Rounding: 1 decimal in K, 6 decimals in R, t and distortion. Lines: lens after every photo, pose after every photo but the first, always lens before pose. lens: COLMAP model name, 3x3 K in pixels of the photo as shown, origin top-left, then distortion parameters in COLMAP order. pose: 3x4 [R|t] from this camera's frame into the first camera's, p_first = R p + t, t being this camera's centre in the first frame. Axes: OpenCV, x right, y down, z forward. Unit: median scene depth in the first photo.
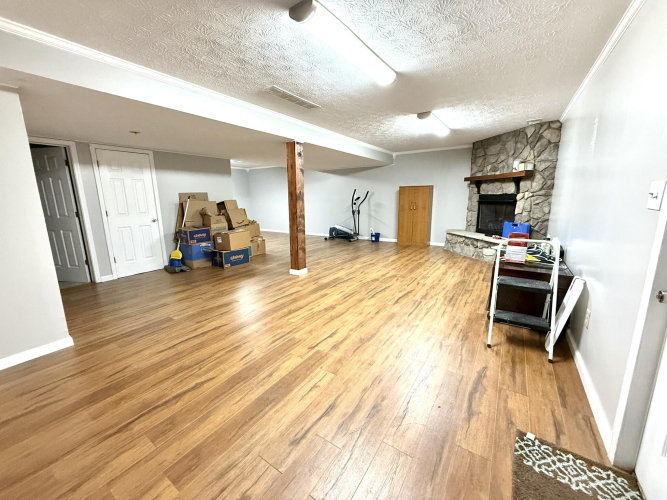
lens RADIAL K [[264.8, 0, 332.1], [0, 264.8, 249.2], [0, 0, 1]] dist [-0.000042, -0.000280]
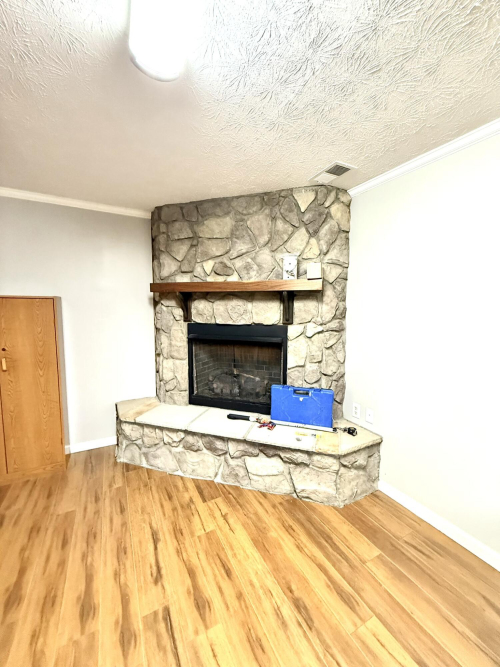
lens RADIAL K [[264.8, 0, 253.5], [0, 264.8, 334.4], [0, 0, 1]] dist [-0.000042, -0.000280]
pose [[0.461327, -0.065905, 0.884779, 0.235459], [0.156217, 0.987691, -0.007881, -0.189609], [-0.873369, 0.141854, 0.465945, 0.792550]]
